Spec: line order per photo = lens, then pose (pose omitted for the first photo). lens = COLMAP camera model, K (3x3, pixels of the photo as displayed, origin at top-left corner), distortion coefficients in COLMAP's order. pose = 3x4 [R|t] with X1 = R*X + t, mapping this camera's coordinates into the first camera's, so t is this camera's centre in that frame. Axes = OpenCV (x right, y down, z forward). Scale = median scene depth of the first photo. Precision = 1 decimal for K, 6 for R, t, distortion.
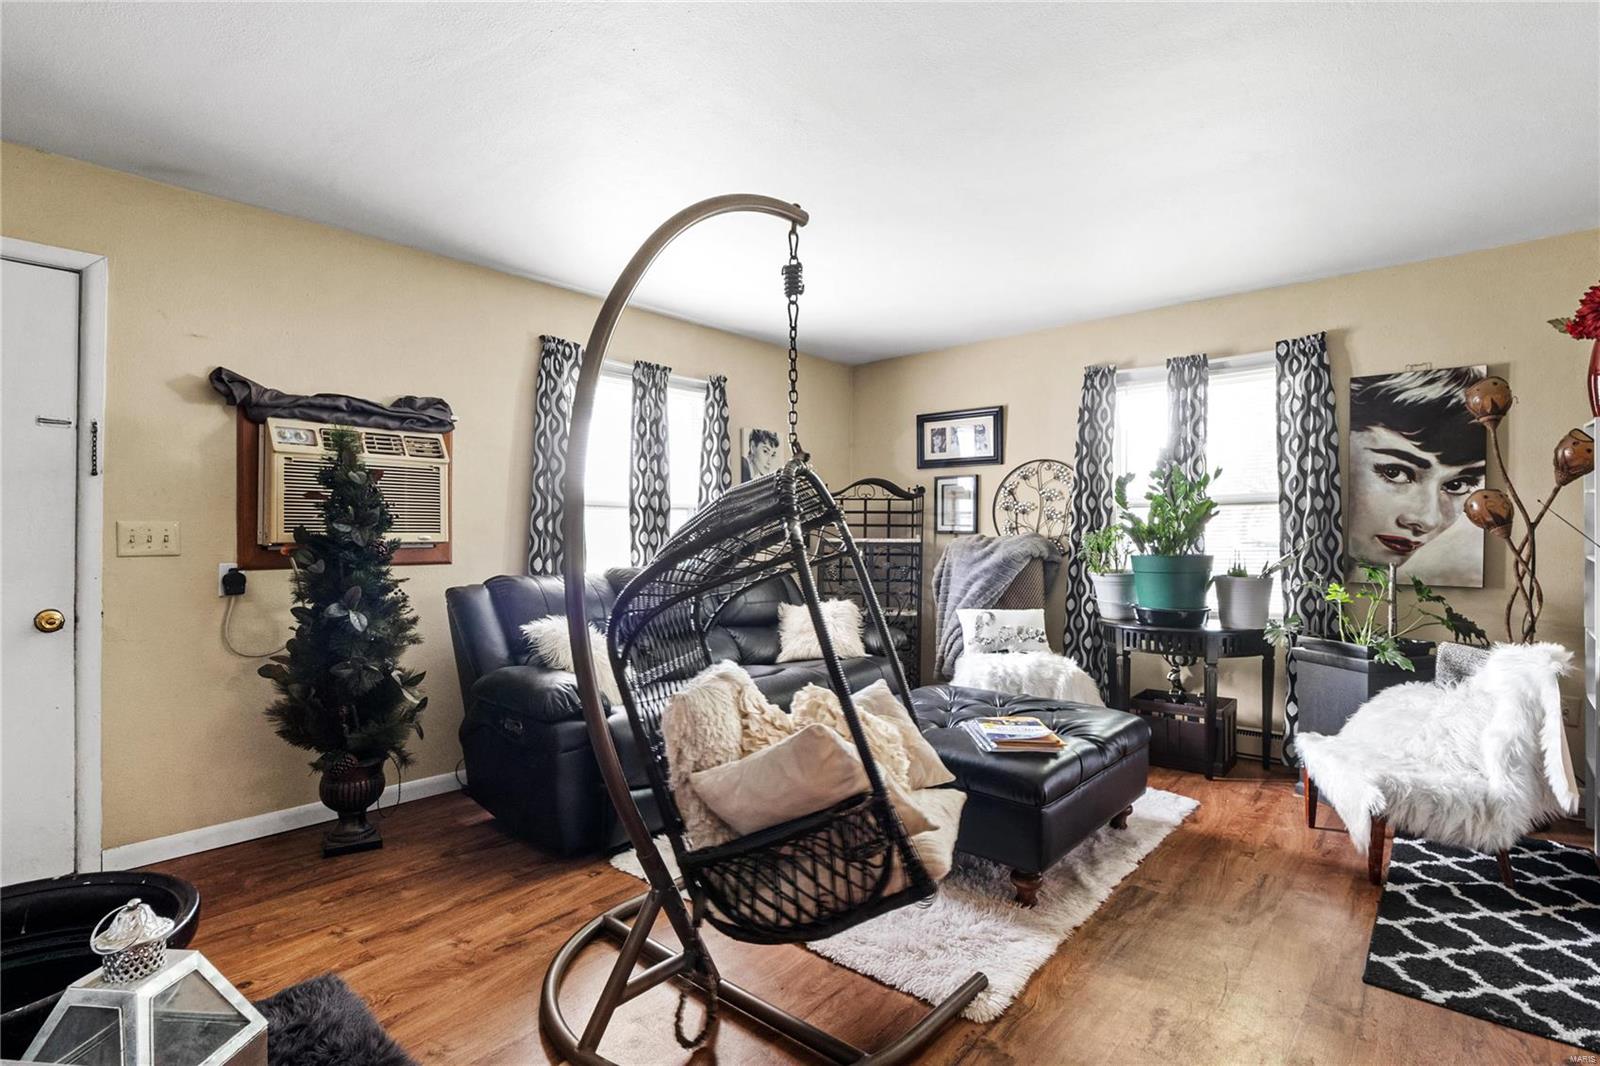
lens RADIAL K [[774.1, 0, 809.0], [0, 774.1, 534.7], [0, 0, 1]] dist [-0.024657, 0.008166]
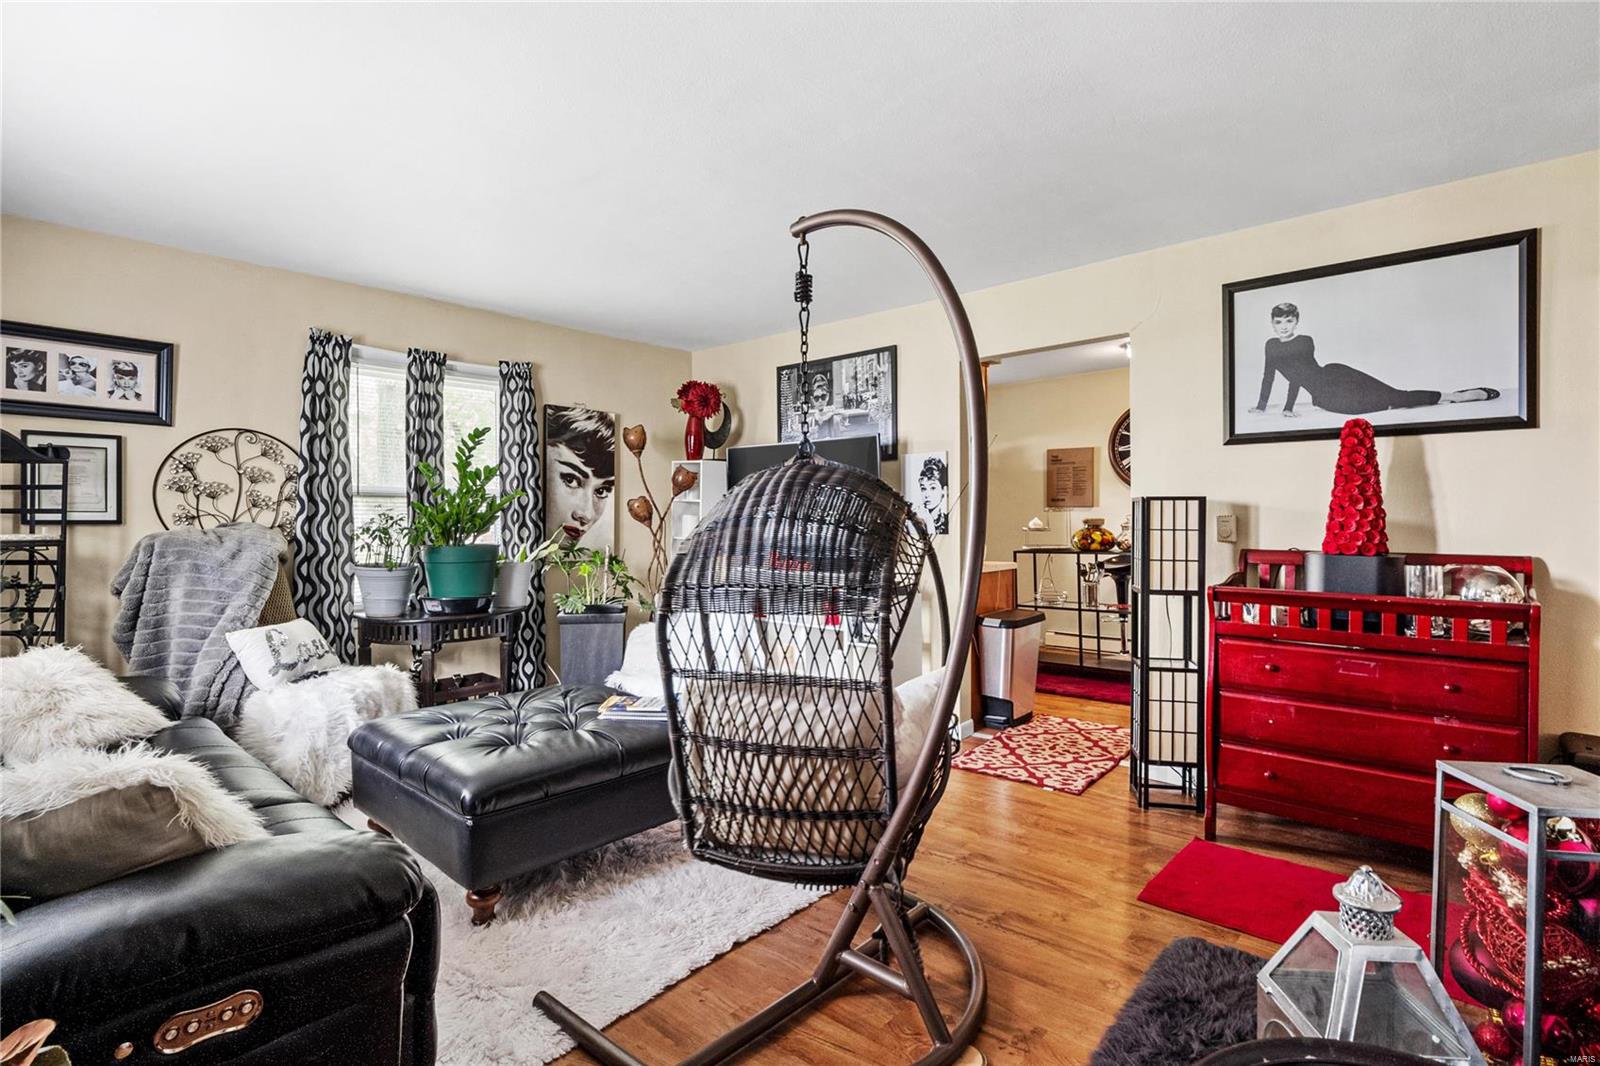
lens RADIAL K [[774.1, 0, 809.0], [0, 774.1, 534.7], [0, 0, 1]] dist [-0.024657, 0.008166]
pose [[0.006982, -0.015911, 0.999849, -0.613902], [-0.002430, 0.999870, 0.015928, -0.005892], [-0.999973, -0.002541, 0.006942, 0.560765]]
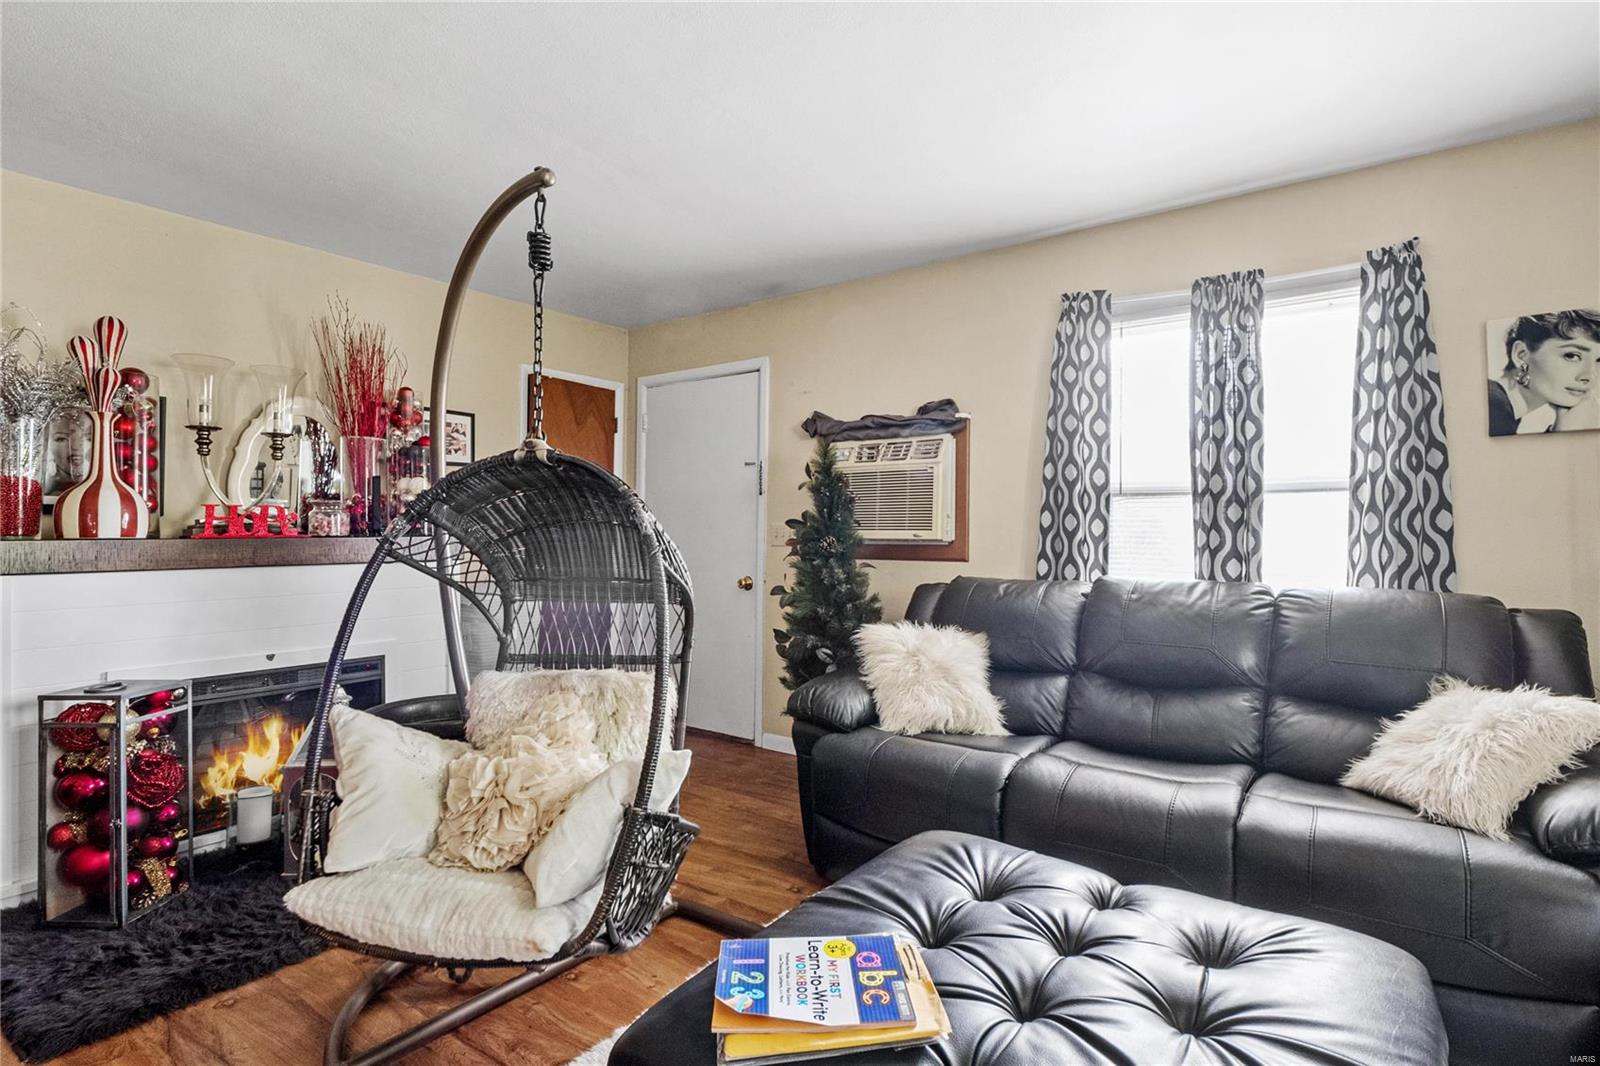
lens RADIAL K [[796.7, 0, 808.6], [0, 796.7, 522.4], [0, 0, 1]] dist [-0.009683, -0.000658]
pose [[0.083941, -0.014069, -0.996371, 0.533759], [-0.001340, 0.999898, -0.014232, 0.001948], [0.996470, 0.002530, 0.083914, 0.705066]]
